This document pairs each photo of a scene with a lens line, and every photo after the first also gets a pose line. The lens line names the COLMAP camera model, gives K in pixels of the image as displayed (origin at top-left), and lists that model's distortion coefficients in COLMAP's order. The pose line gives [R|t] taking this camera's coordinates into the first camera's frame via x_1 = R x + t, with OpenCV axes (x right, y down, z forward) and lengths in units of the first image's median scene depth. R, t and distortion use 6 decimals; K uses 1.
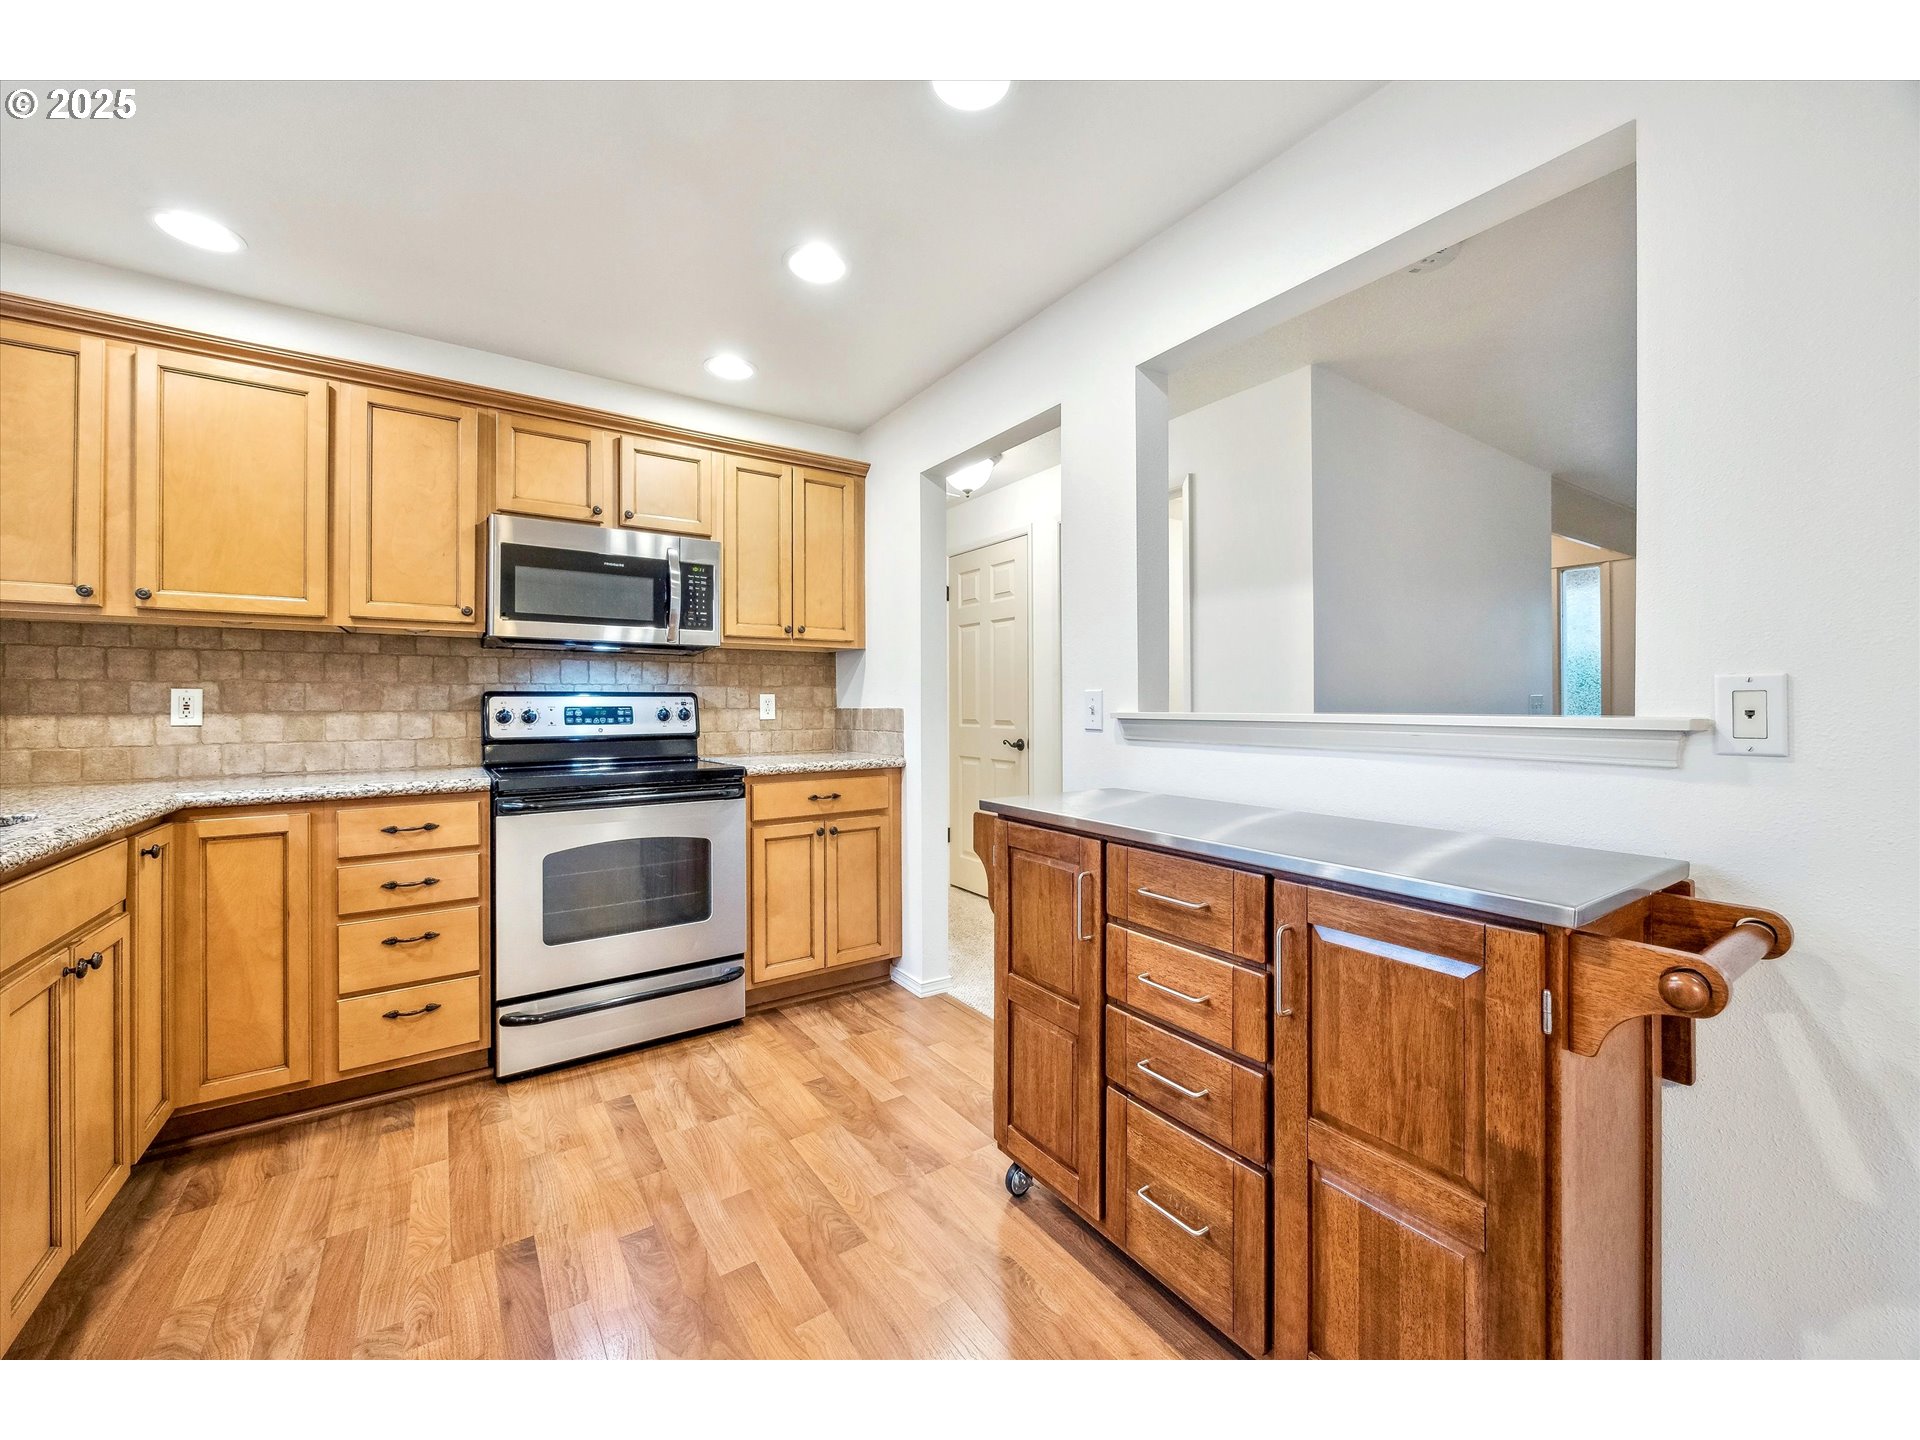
lens RADIAL K [[753.4, 0, 957.3], [0, 753.4, 701.0], [0, 0, 1]] dist [-0.001791, -0.000472]
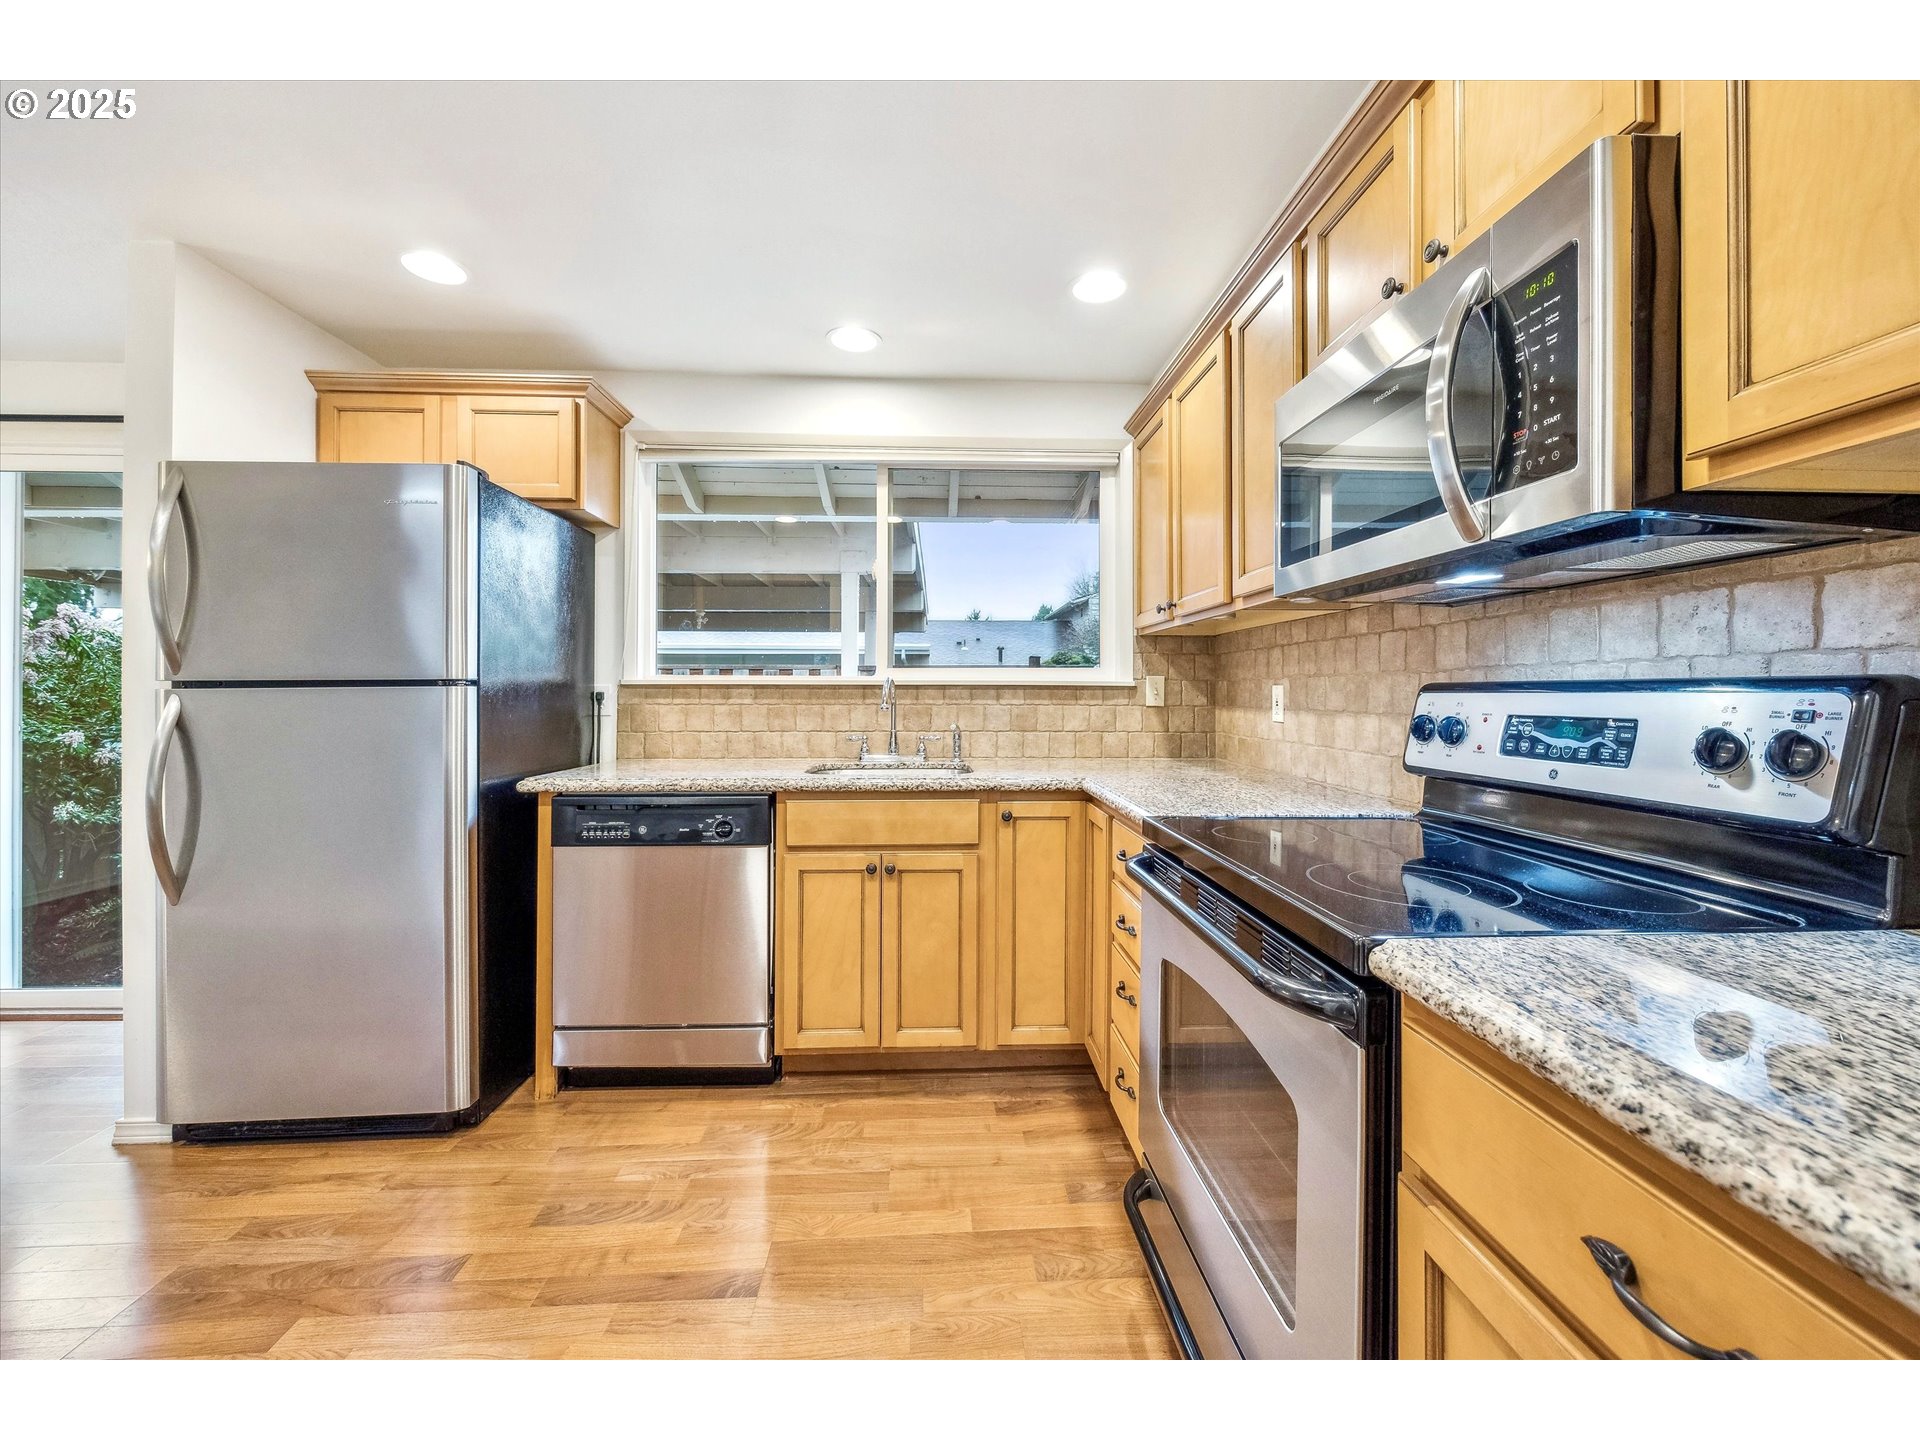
lens RADIAL K [[745.7, 0, 963.3], [0, 745.7, 688.3], [0, 0, 1]] dist [-0.007573, 0.000115]
pose [[-0.521176, -0.001715, -0.853447, 0.042613], [0.005281, 0.999972, -0.005234, -0.008338], [0.853433, -0.007235, -0.521153, 1.027453]]
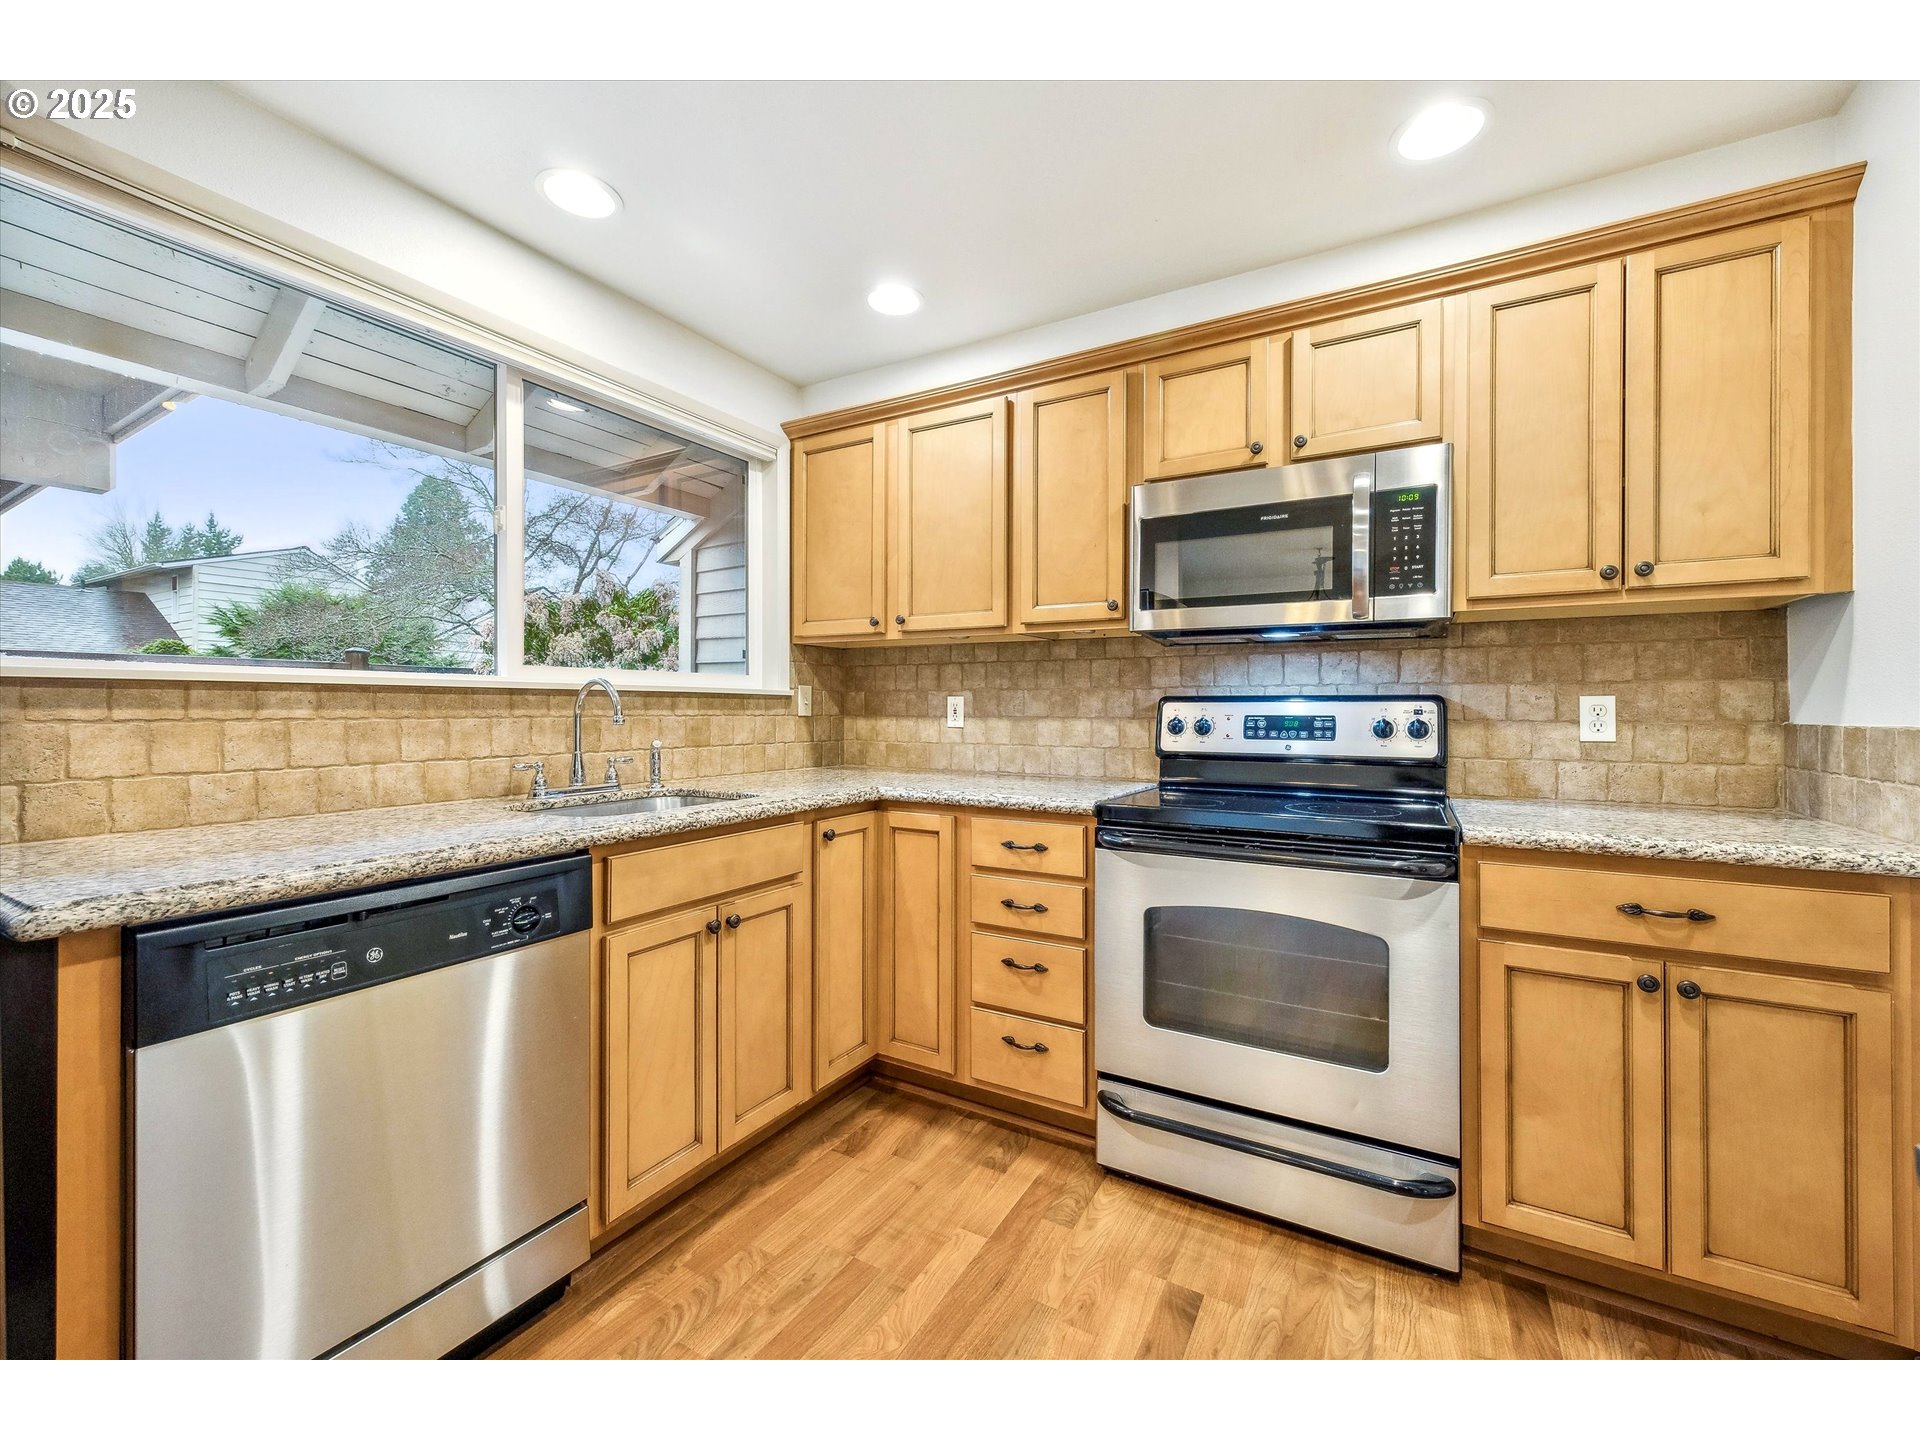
lens RADIAL K [[777.6, 0, 957.4], [0, 777.6, 705.9], [0, 0, 1]] dist [0.003688, -0.000175]
pose [[0.430712, 0.003195, -0.902484, 0.081340], [0.000235, 0.999993, 0.003653, -0.005228], [0.902489, -0.001785, 0.430709, 0.416216]]
